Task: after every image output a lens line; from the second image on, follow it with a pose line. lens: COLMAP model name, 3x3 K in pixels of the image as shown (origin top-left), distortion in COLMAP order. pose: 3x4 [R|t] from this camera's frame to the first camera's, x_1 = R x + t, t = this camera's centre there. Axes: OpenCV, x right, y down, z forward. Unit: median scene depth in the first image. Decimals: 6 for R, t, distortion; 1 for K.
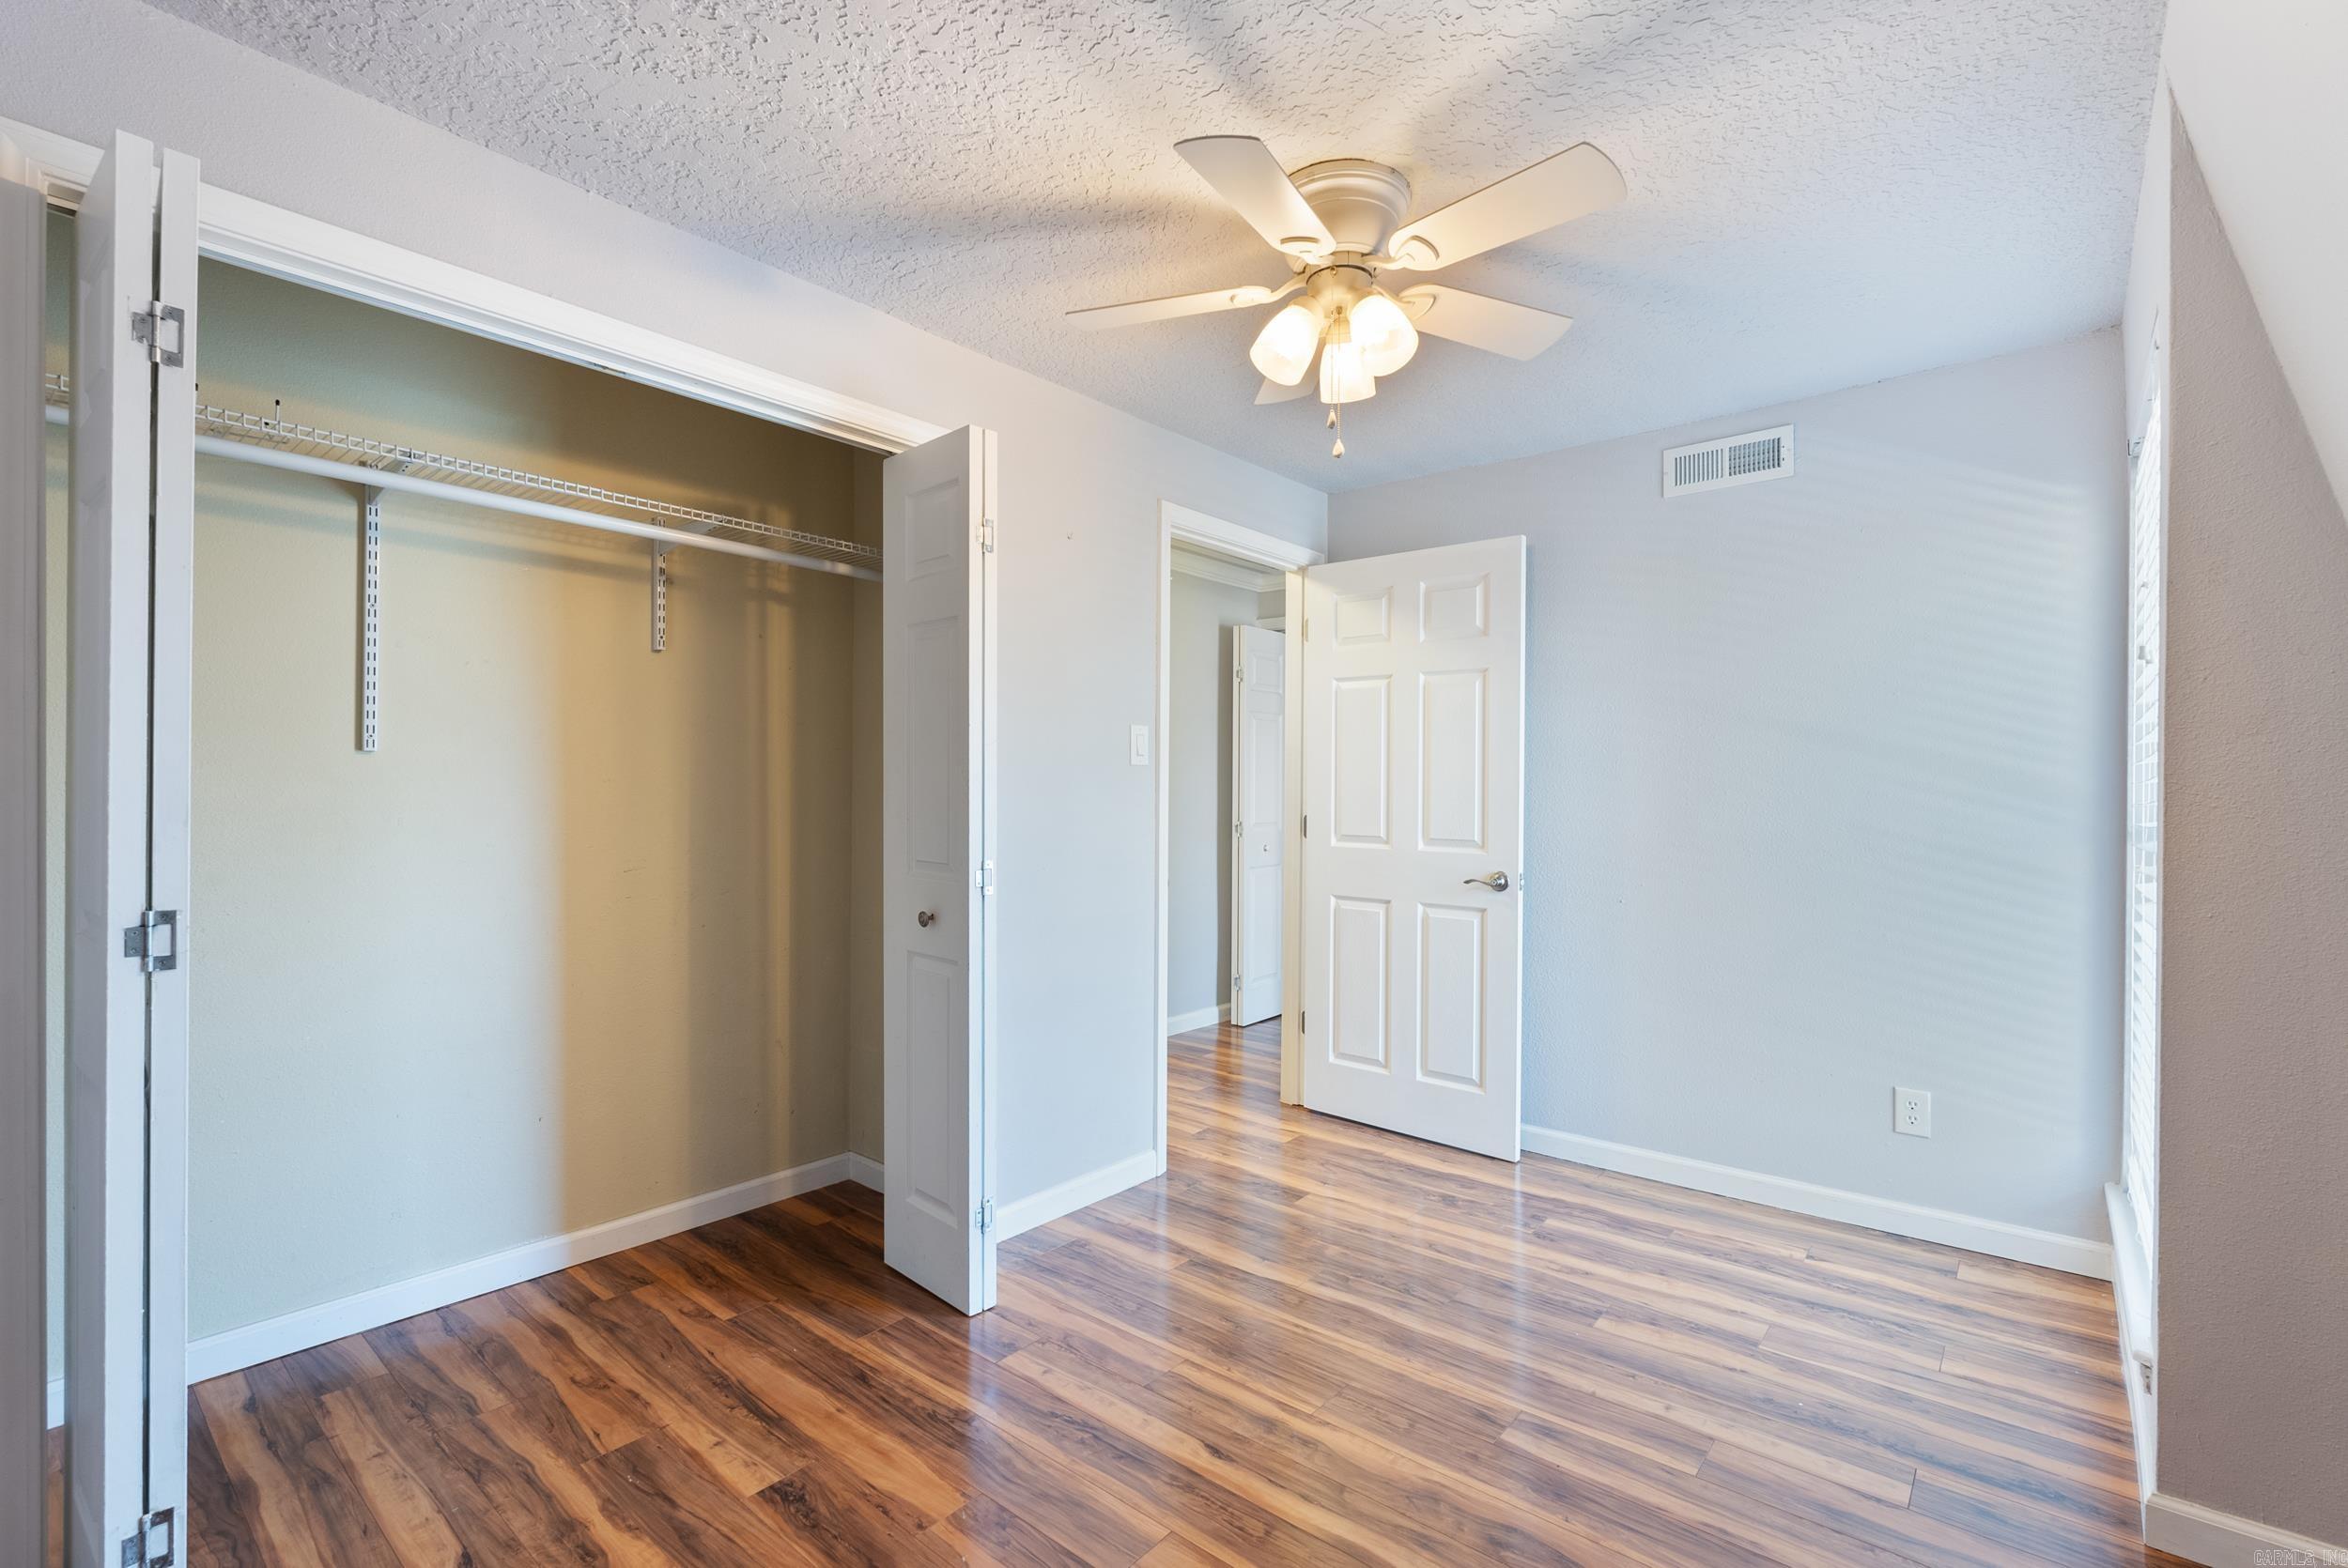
lens RADIAL K [[1035.3, 0, 1171.7], [0, 1035.3, 789.9], [0, 0, 1]] dist [-0.006312, 0.001094]
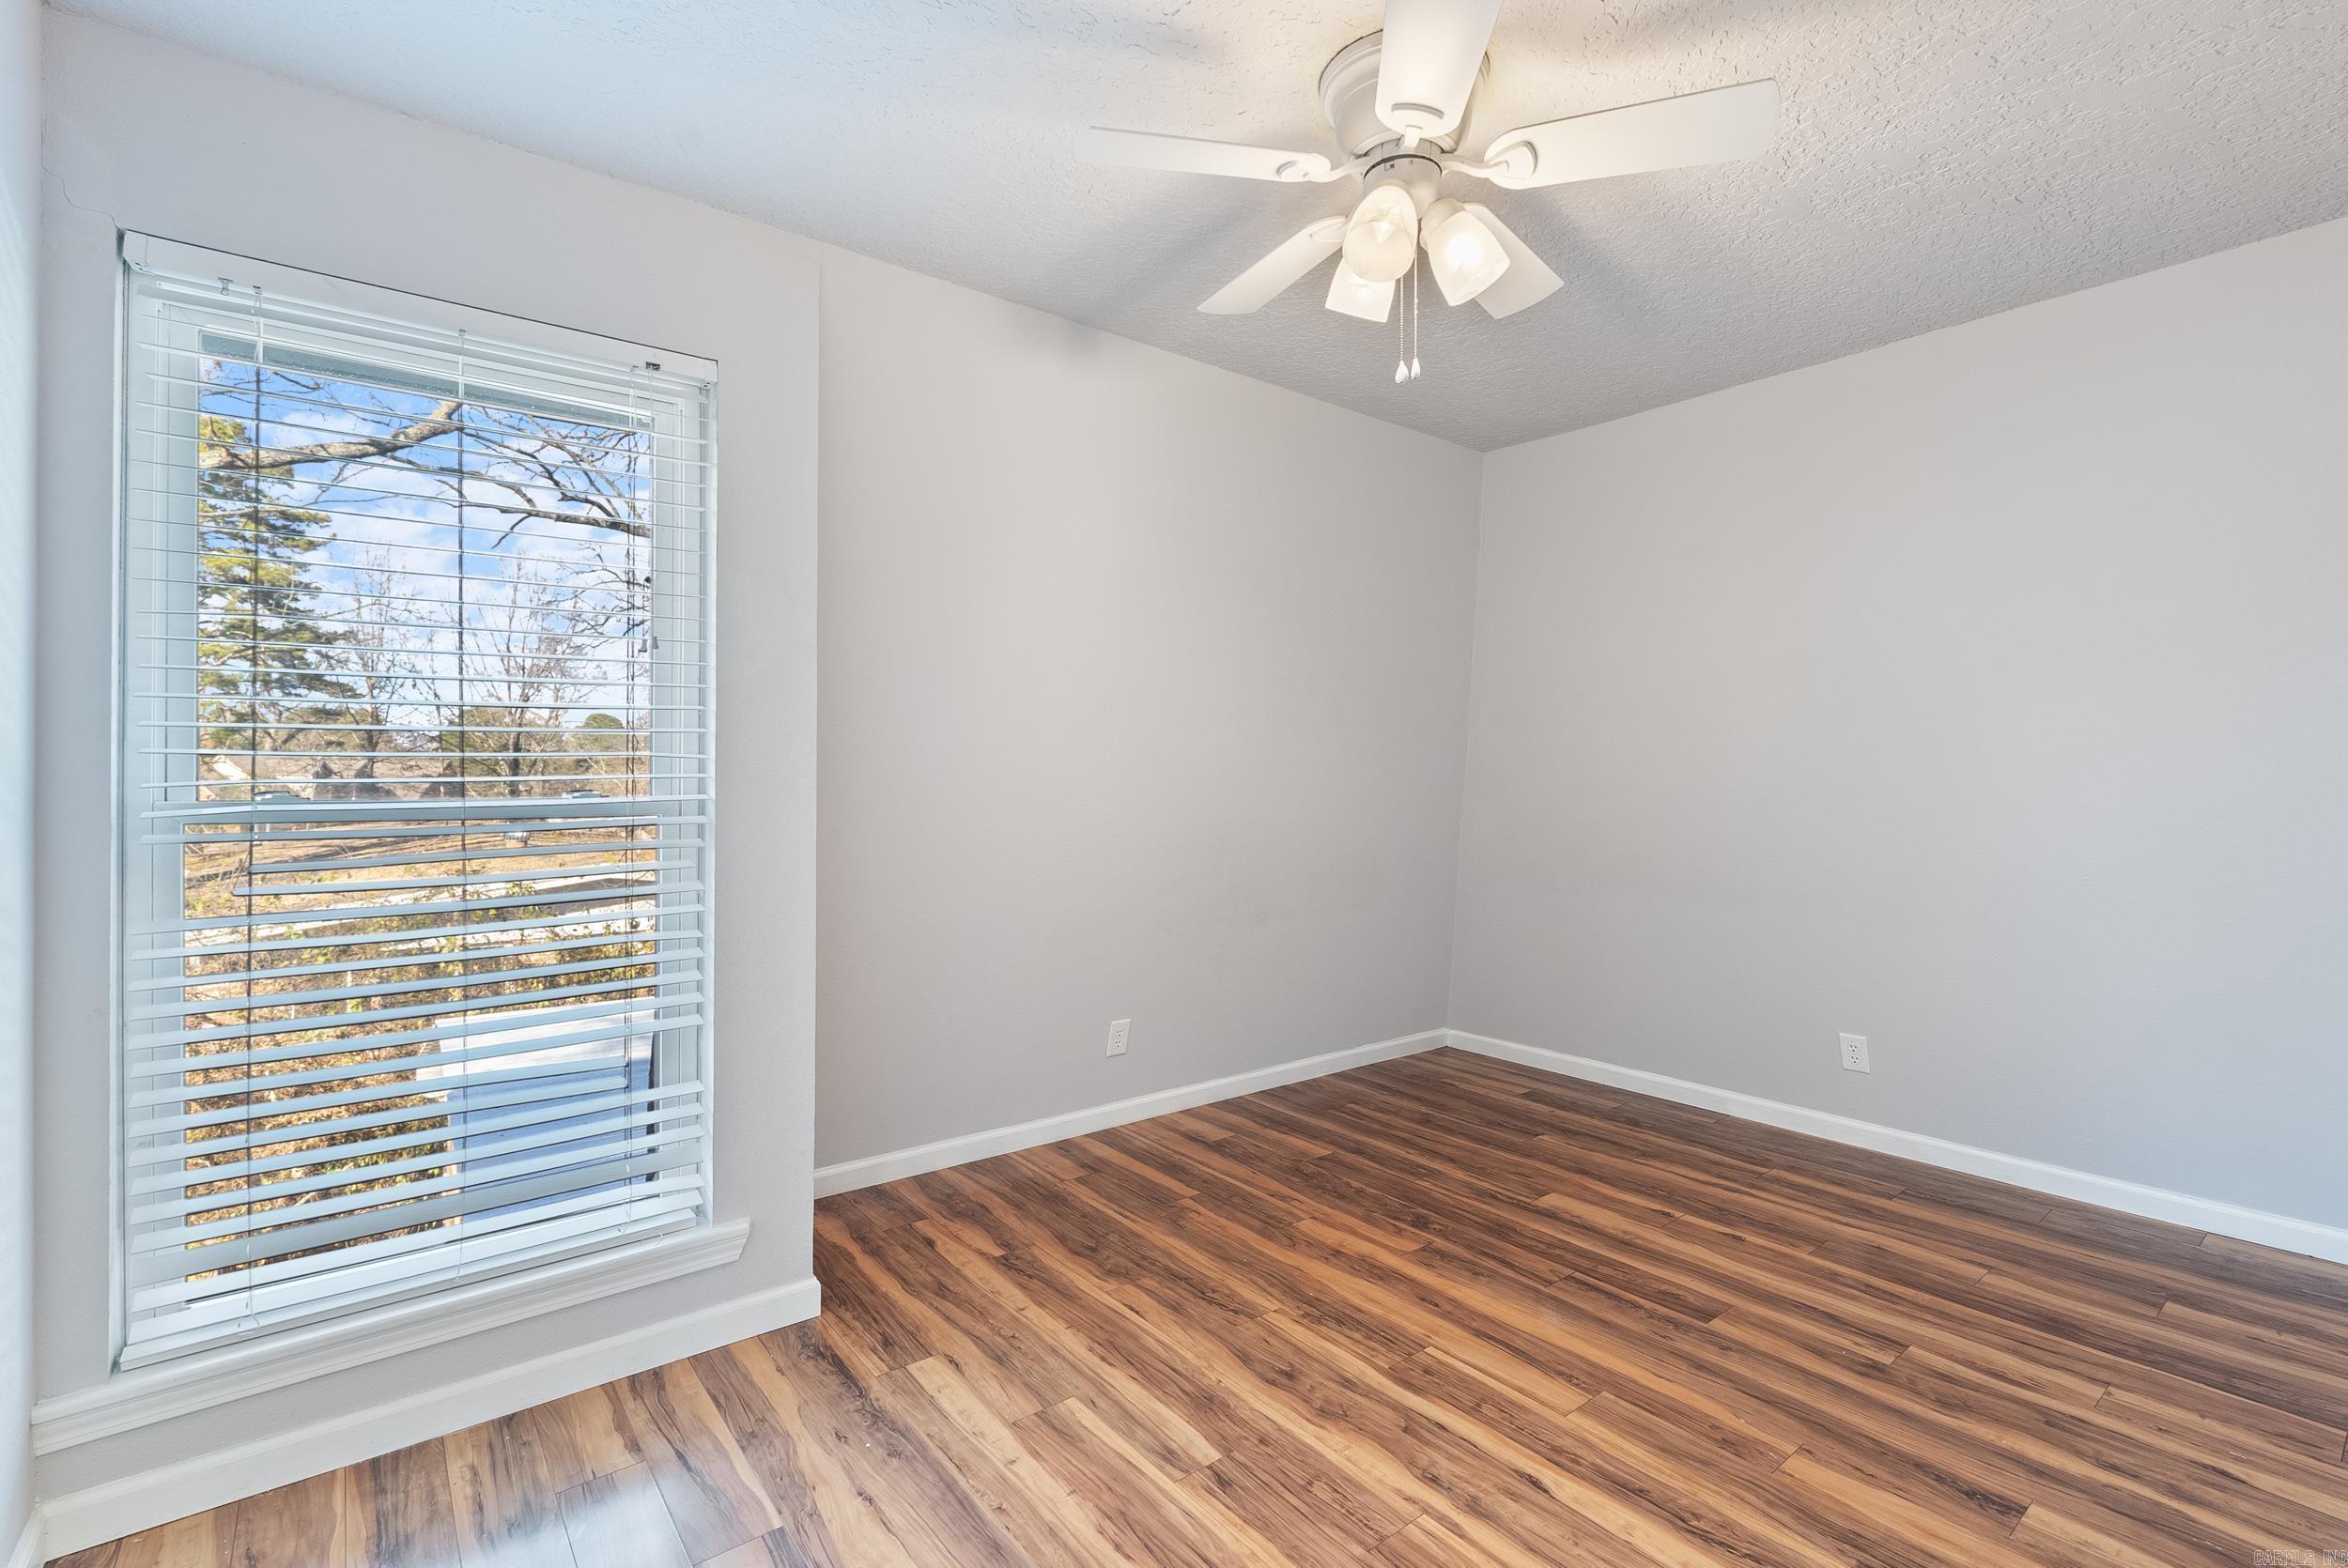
lens RADIAL K [[1035.3, 0, 1175.0], [0, 1035.3, 777.5], [0, 0, 1]] dist [-0.006312, 0.001094]
pose [[-0.979486, -0.010155, 0.201255, 0.180229], [-0.009891, 0.999948, 0.002317, 0.003590], [-0.201268, 0.000279, -0.979536, 1.976065]]
